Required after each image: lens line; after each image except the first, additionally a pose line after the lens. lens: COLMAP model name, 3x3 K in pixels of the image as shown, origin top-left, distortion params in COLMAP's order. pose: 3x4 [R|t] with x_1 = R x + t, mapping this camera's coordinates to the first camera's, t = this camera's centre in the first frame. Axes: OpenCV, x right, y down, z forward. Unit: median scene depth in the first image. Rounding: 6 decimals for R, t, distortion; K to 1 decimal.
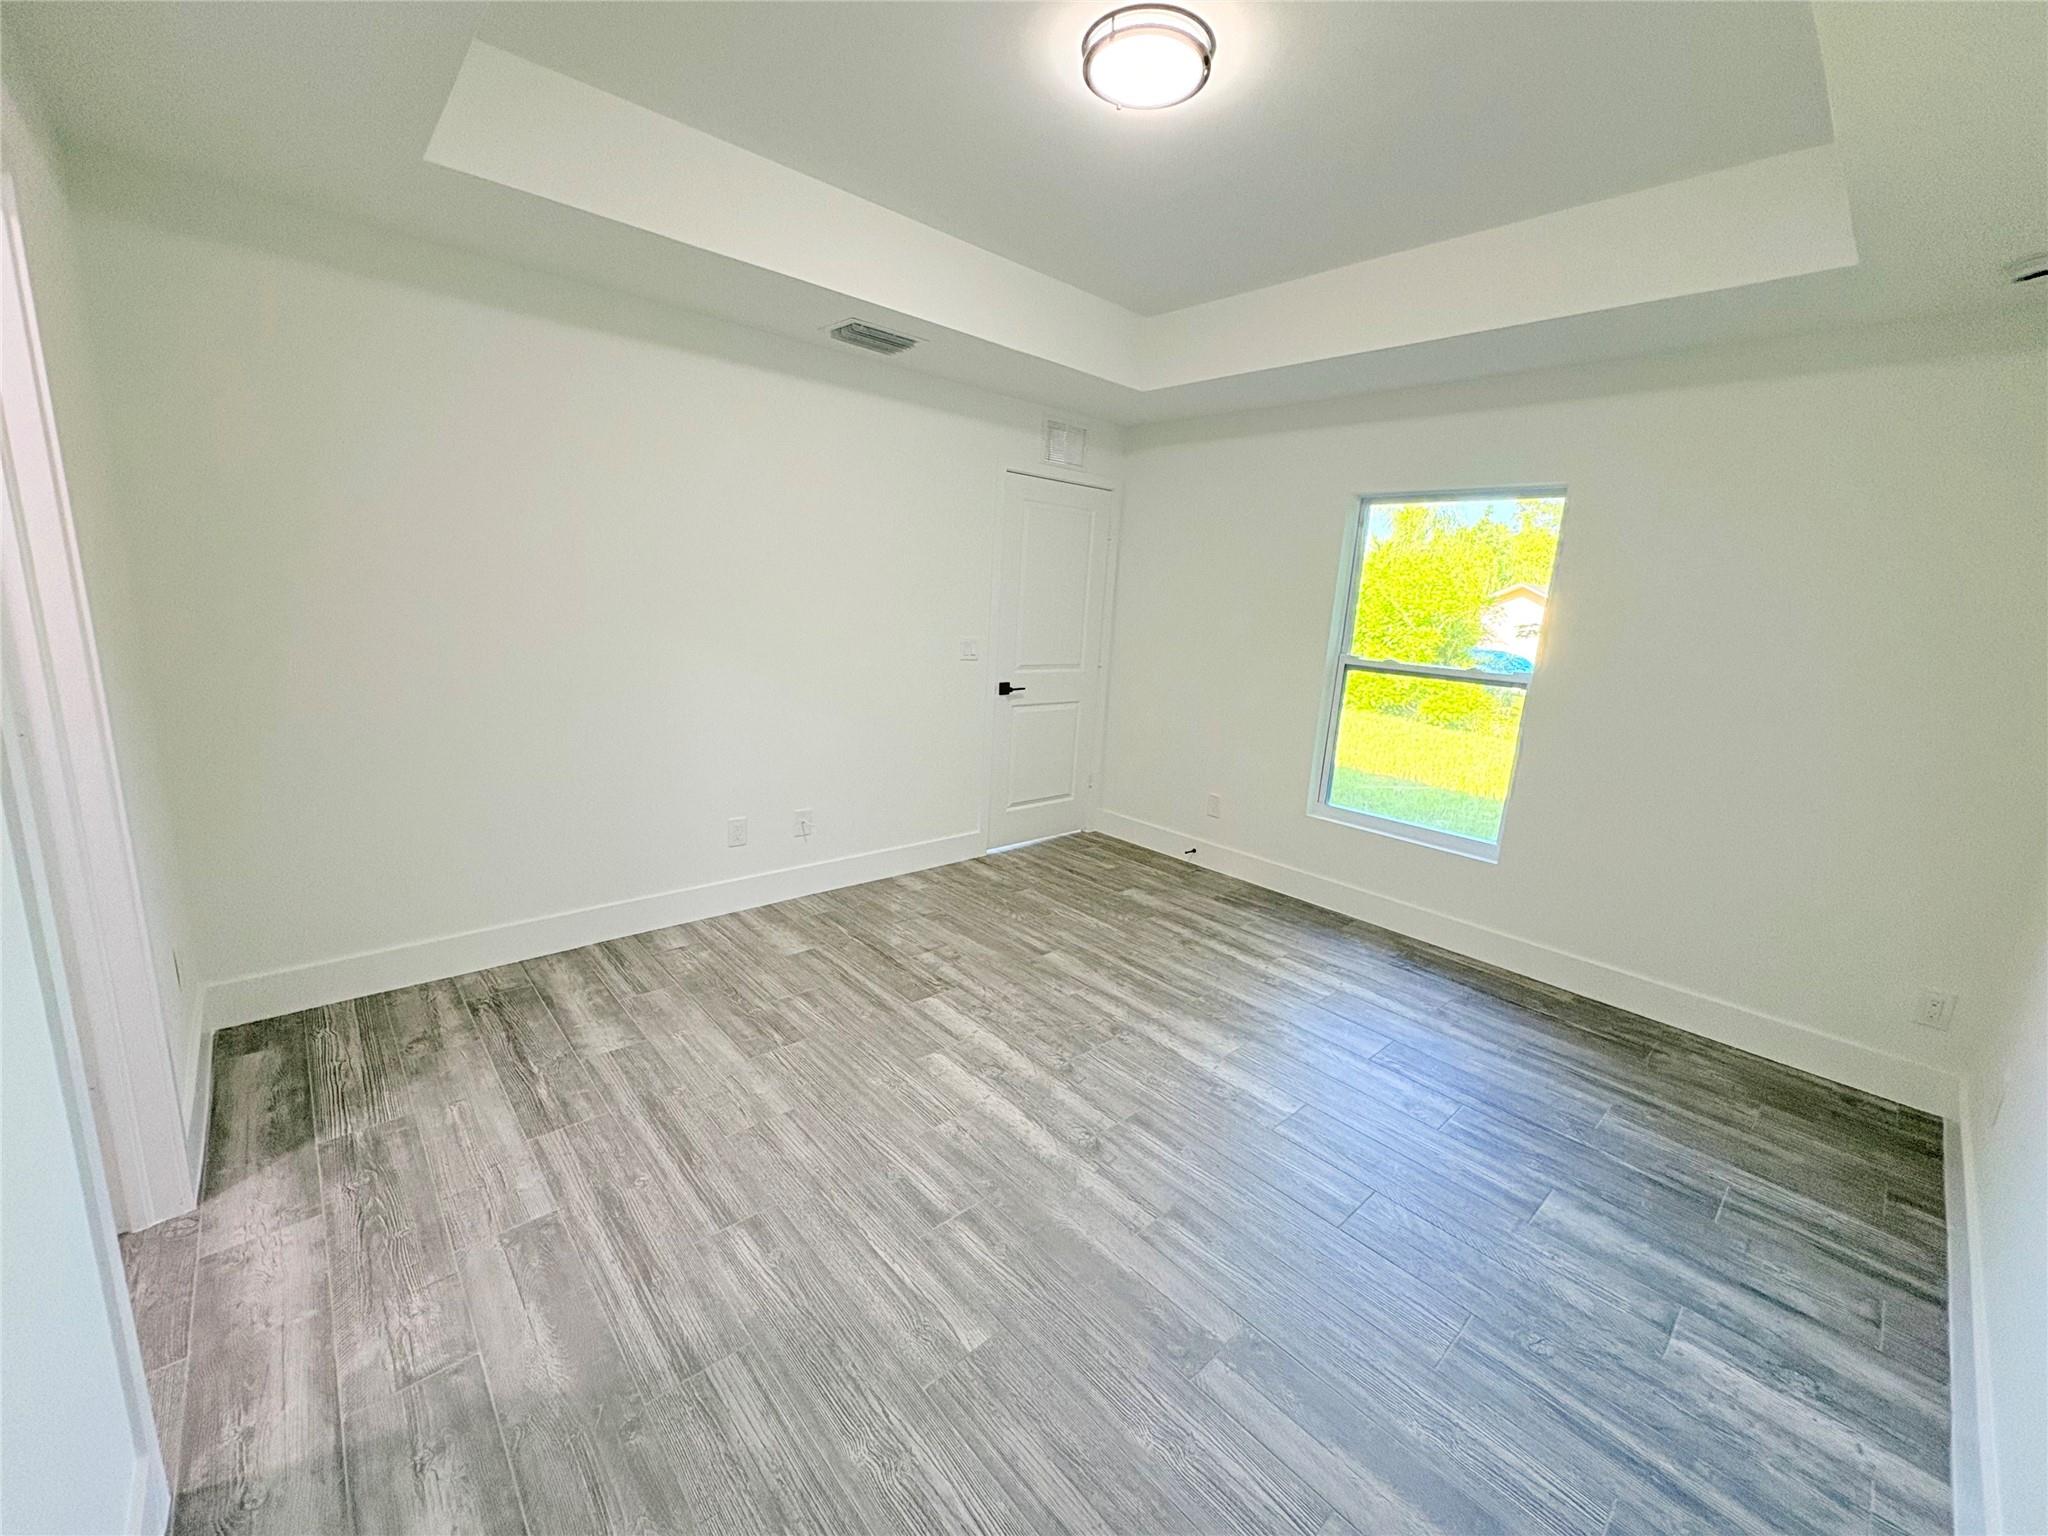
lens RADIAL K [[815.3, 0, 1024.5], [0, 815.3, 762.9], [0, 0, 1]] dist [0.002786, 0.000148]
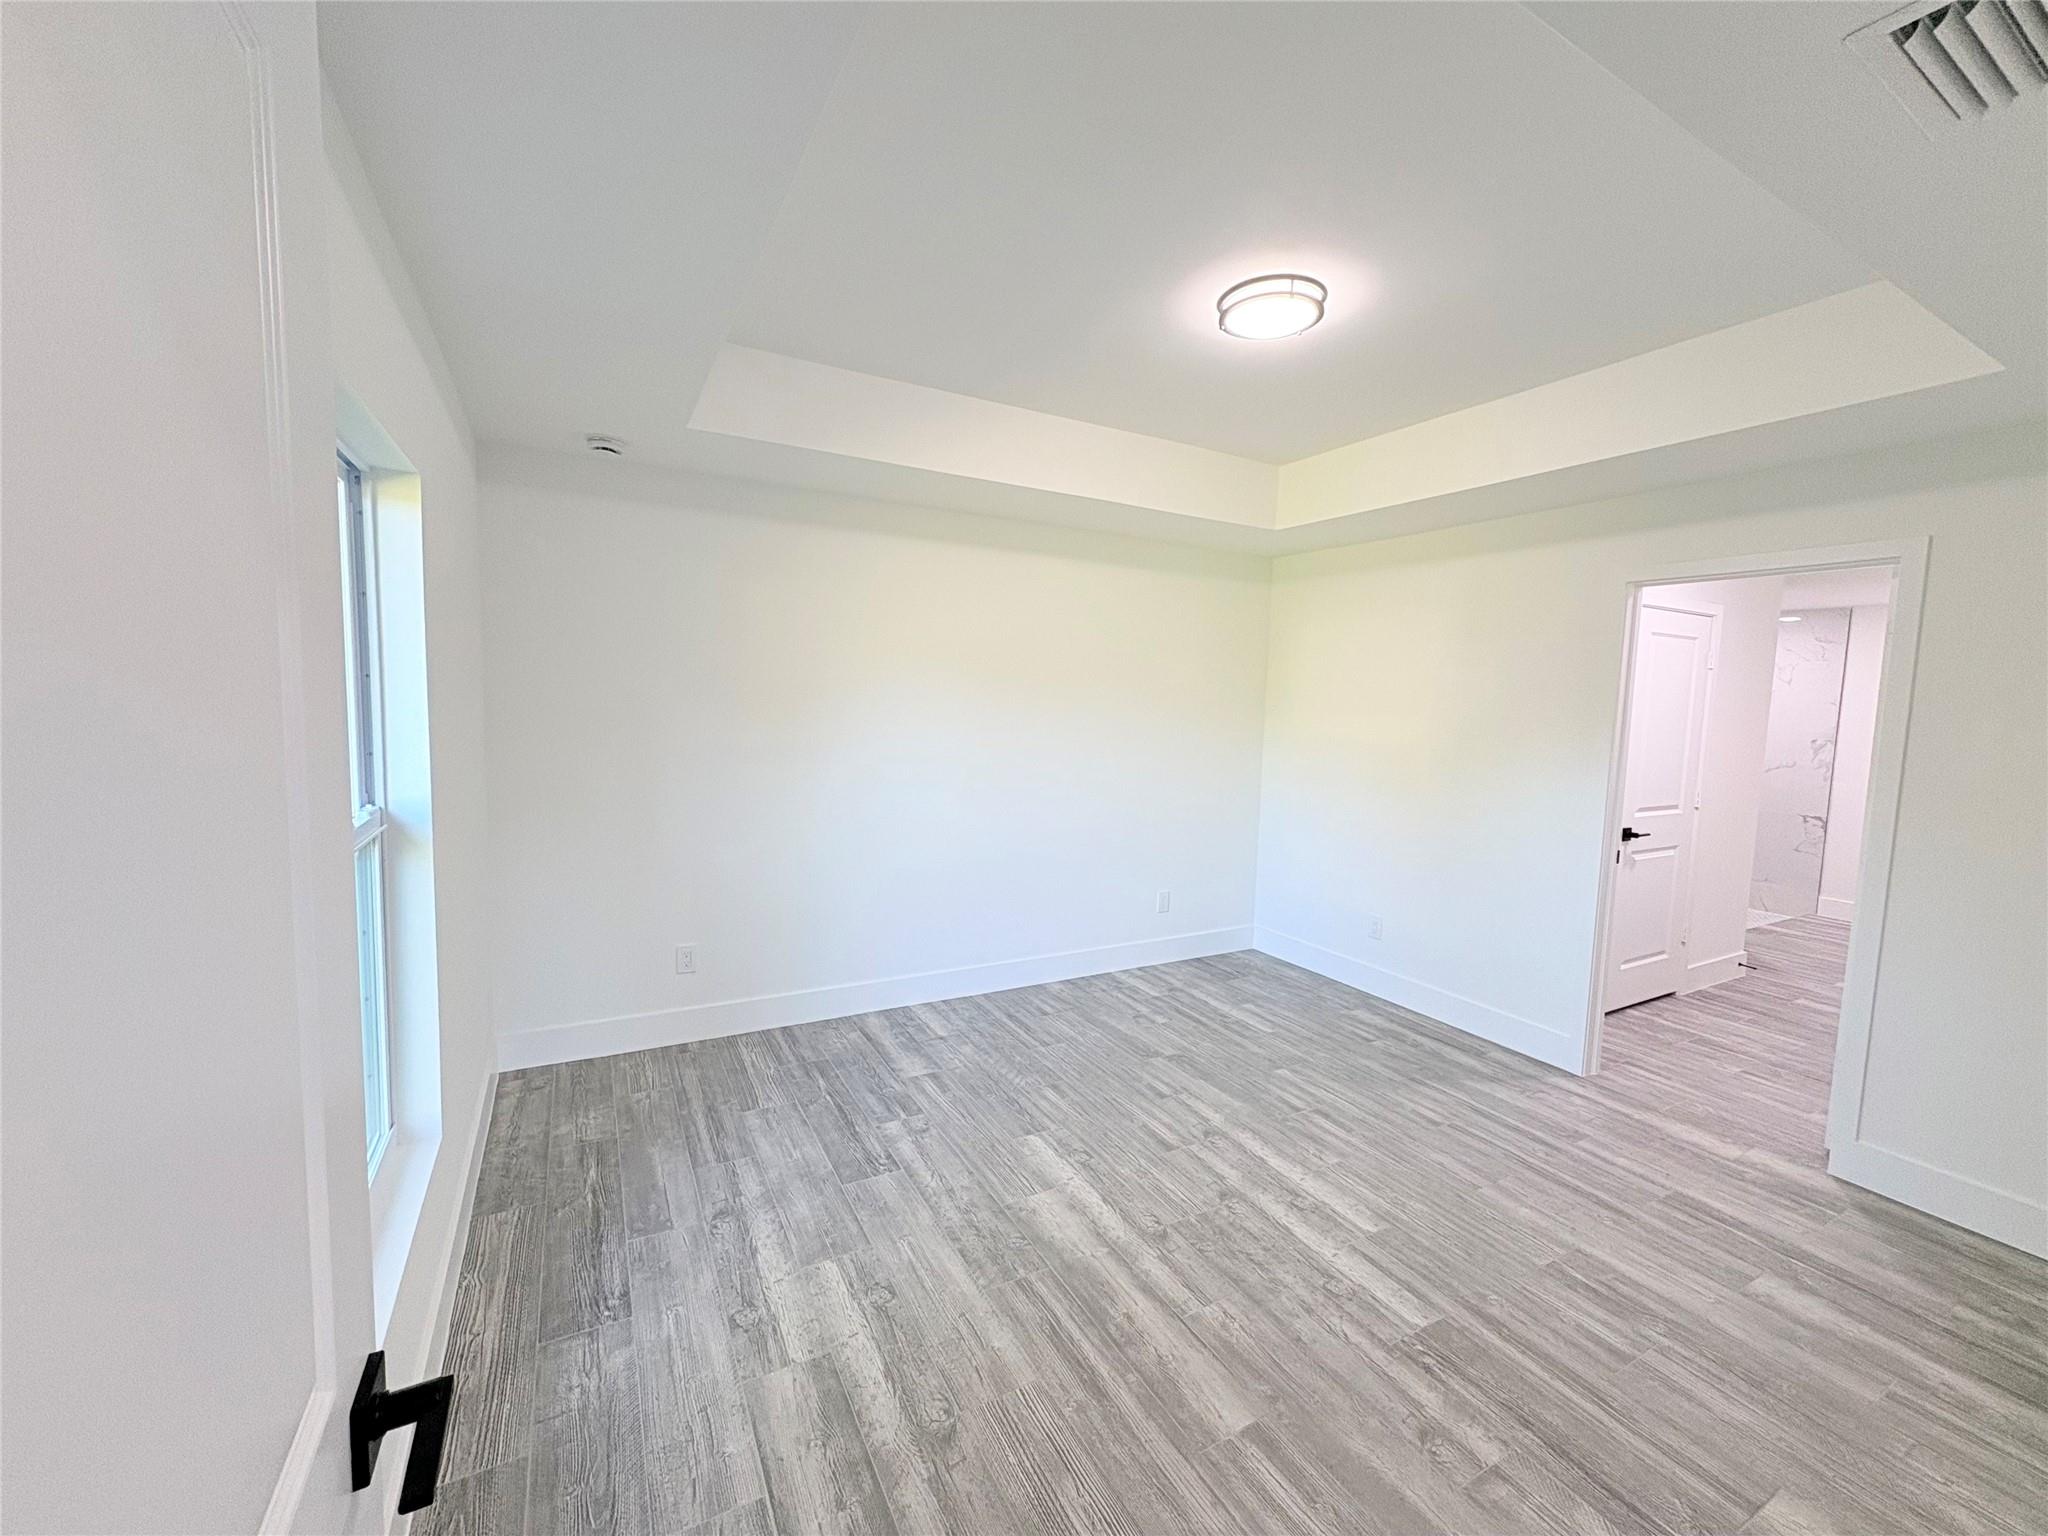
lens RADIAL K [[815.3, 0, 1029.0], [0, 815.3, 769.5], [0, 0, 1]] dist [0.002786, 0.000148]
pose [[-0.969444, -0.106166, 0.221150, 0.117930], [-0.036027, 0.953342, 0.299734, -0.402430], [-0.242653, 0.282608, -0.928037, 1.808892]]
